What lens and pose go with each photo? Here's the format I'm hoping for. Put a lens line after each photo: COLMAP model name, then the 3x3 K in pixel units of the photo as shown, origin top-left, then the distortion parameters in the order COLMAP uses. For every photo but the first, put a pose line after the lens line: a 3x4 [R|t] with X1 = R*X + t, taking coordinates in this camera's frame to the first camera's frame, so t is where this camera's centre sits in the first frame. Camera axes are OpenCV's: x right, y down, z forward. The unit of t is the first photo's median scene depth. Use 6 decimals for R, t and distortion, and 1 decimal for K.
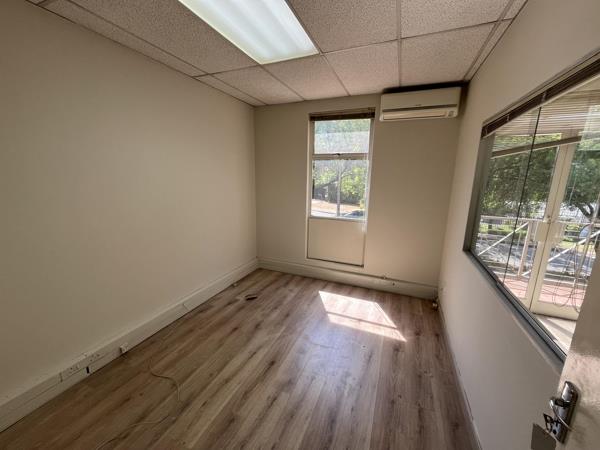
lens RADIAL K [[241.1, 0, 300.0], [0, 241.1, 225.0], [0, 0, 1]] dist [-0.009022, -0.000078]
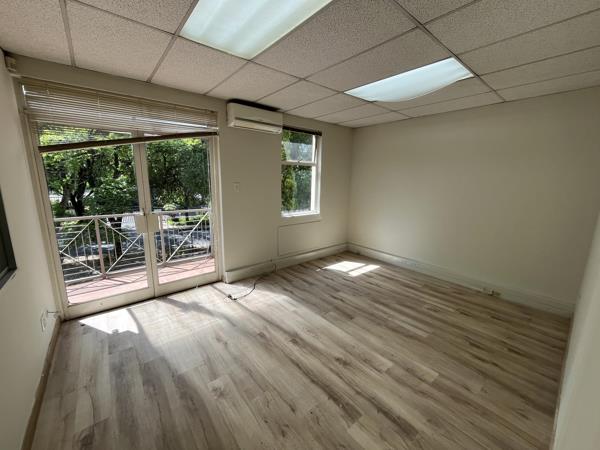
lens RADIAL K [[241.6, 0, 300.0], [0, 241.6, 225.0], [0, 0, 1]] dist [-0.001566, -0.000024]
pose [[0.456911, -0.178933, 0.871330, -1.048033], [0.172205, 0.978821, 0.110706, -0.115252], [-0.872684, 0.099464, 0.478047, 0.462947]]
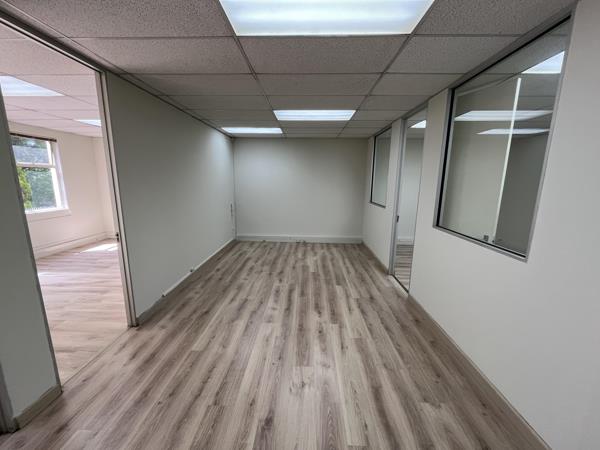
lens RADIAL K [[241.6, 0, 300.0], [0, 241.6, 225.0], [0, 0, 1]] dist [-0.001566, -0.000024]
pose [[-0.358483, -0.188083, 0.914393, -1.821058], [0.177778, 0.947815, 0.264654, -0.054619], [-0.916452, 0.257433, -0.306338, 0.127208]]
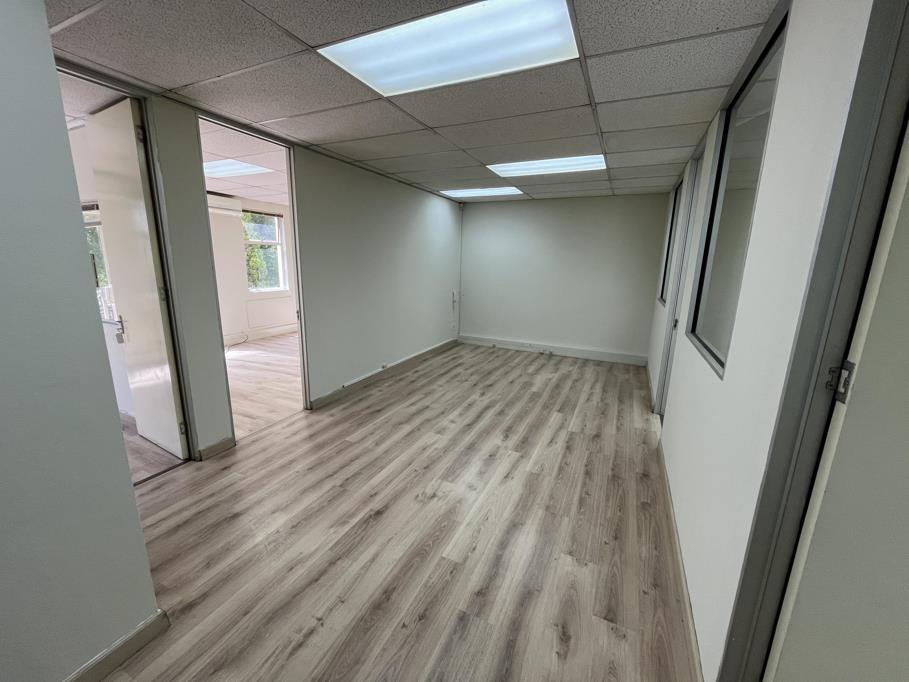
lens RADIAL K [[366.0, 0, 454.5], [0, 366.0, 341.0], [0, 0, 1]] dist [-0.001566, -0.000024]
pose [[0.038805, -0.224984, 0.973590, -2.022396], [0.185550, 0.959001, 0.214217, 0.004943], [-0.981868, 0.172337, 0.078960, -0.113358]]
